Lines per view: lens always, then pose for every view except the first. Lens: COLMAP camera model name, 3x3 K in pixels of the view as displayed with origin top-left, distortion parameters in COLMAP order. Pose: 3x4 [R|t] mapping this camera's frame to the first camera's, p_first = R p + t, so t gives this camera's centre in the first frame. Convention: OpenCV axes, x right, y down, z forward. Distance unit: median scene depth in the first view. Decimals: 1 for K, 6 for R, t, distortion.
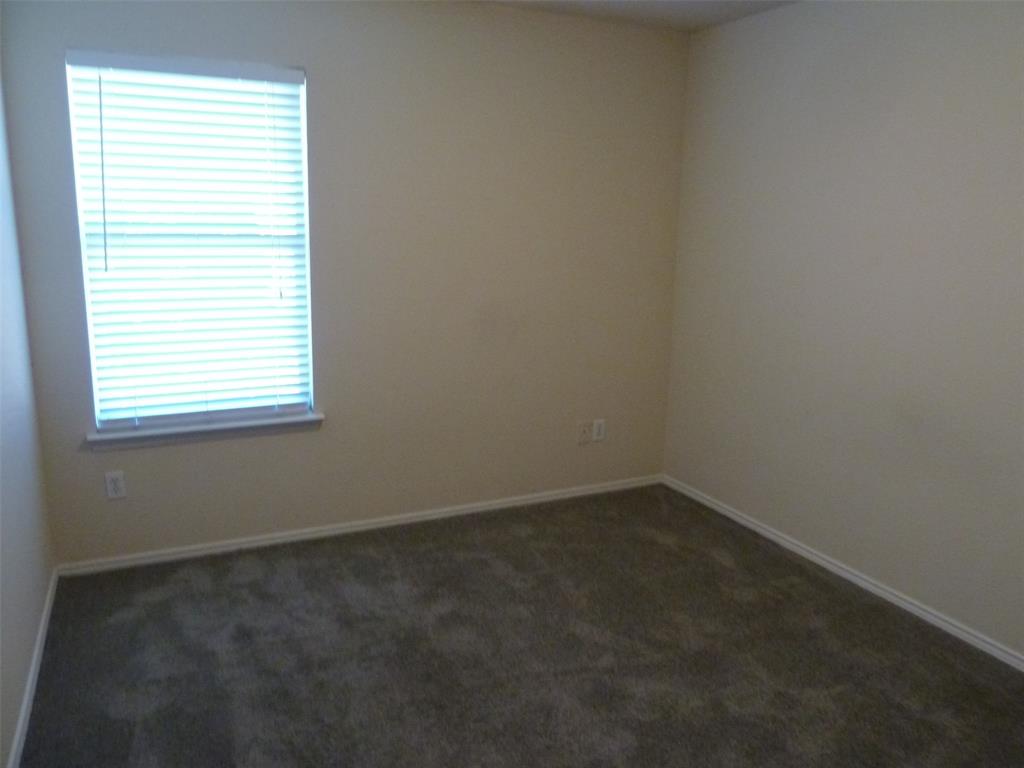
lens RADIAL K [[764.5, 0, 466.3], [0, 764.5, 380.9], [0, 0, 1]] dist [-0.001149, -0.050703]
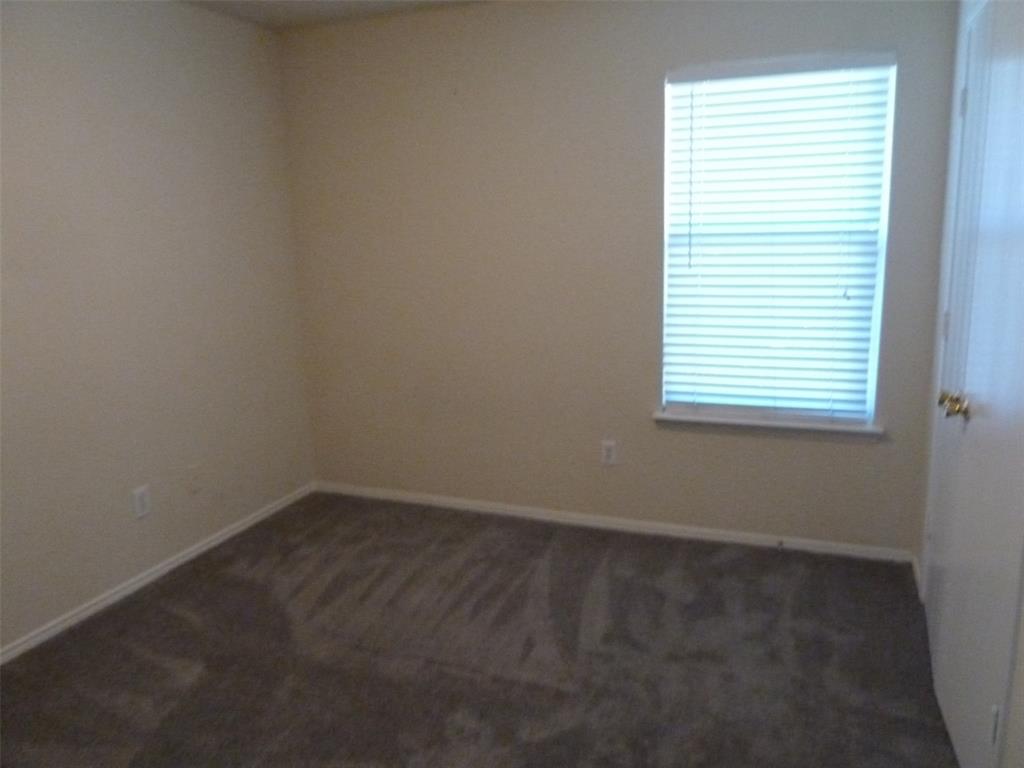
lens RADIAL K [[751.2, 0, 512.0], [0, 751.2, 384.0], [0, 0, 1]] dist [-0.026810, 0.000487]
pose [[0.670279, 0.121591, -0.732080, 0.176365], [-0.115196, 0.991576, 0.059219, -0.011327], [0.733114, 0.044640, 0.678640, 0.081338]]
